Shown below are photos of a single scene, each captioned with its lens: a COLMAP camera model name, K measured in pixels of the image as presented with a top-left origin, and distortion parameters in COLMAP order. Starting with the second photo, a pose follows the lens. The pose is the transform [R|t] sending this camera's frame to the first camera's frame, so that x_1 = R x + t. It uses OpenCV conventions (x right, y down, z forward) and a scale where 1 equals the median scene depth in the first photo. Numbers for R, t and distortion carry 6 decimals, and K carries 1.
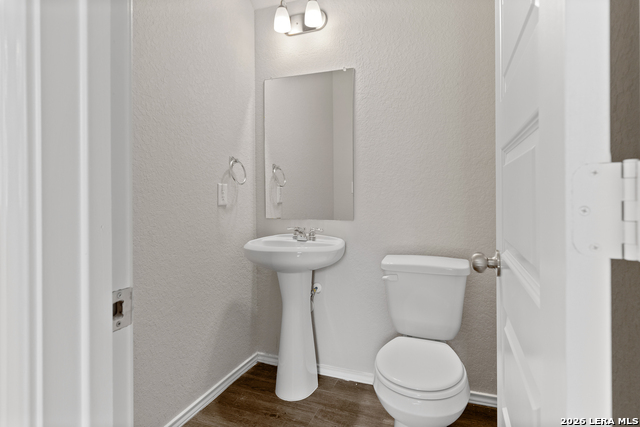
lens RADIAL K [[349.5, 0, 319.4], [0, 349.5, 209.4], [0, 0, 1]] dist [0.000578, 0.000020]
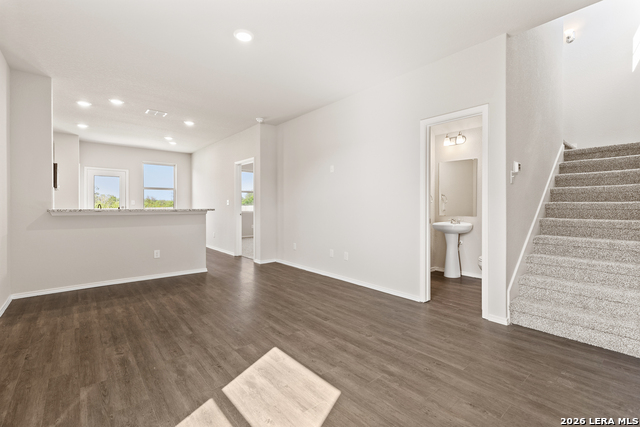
lens RADIAL K [[290.3, 0, 317.6], [0, 290.3, 209.4], [0, 0, 1]] dist [0.013812, -0.000187]
pose [[0.881998, 0.003743, -0.471238, 0.073543], [-0.007238, 0.999958, -0.005605, -0.000570], [0.471197, 0.008354, 0.881988, -1.427337]]
